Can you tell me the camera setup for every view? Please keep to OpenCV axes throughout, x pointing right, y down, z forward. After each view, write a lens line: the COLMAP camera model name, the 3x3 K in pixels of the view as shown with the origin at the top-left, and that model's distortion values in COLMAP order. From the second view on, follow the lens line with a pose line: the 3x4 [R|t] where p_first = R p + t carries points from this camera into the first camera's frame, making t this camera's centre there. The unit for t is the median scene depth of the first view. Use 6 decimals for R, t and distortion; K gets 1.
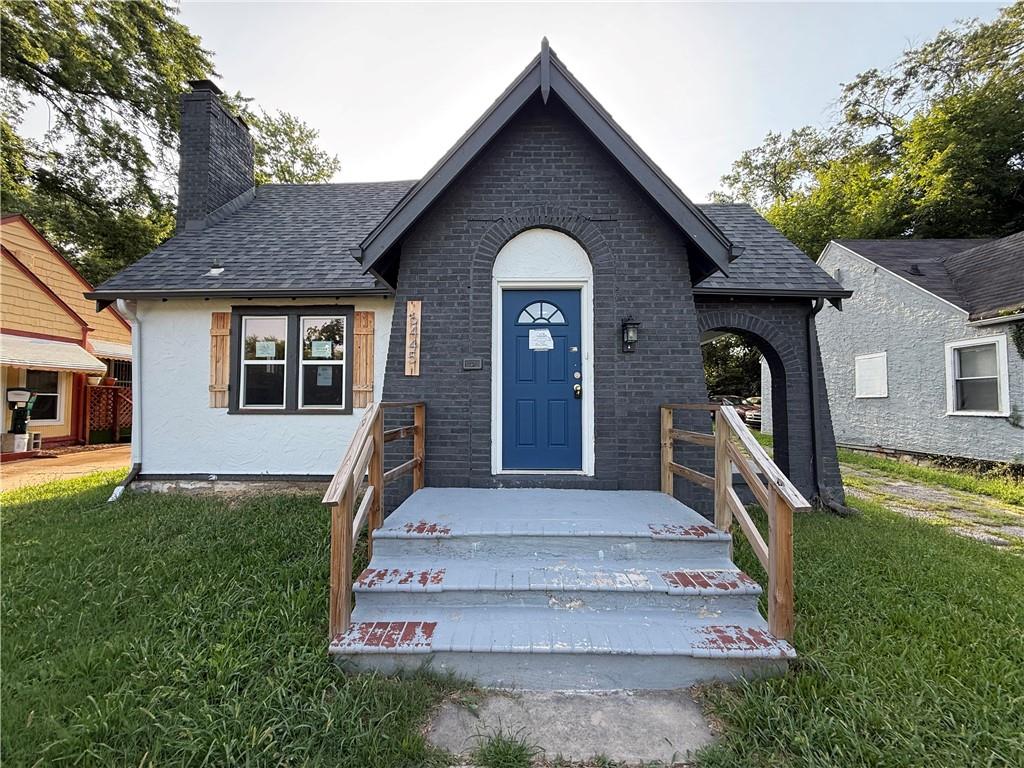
lens RADIAL K [[407.6, 0, 510.0], [0, 407.6, 384.1], [0, 0, 1]] dist [0.001664, 0.000156]
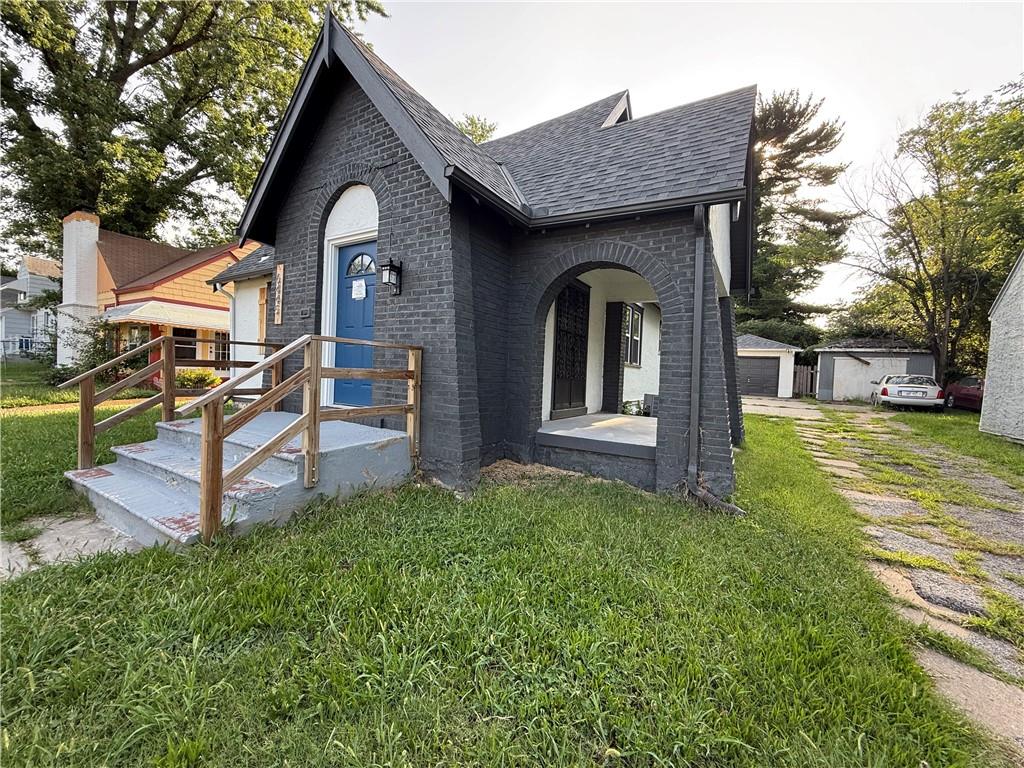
lens RADIAL K [[407.6, 0, 507.6], [0, 407.6, 383.1], [0, 0, 1]] dist [0.001664, 0.000156]
pose [[0.860398, 0.049035, -0.507258, 1.042470], [-0.020235, 0.997862, 0.062138, 0.070740], [0.509221, -0.043199, 0.859551, 0.259838]]
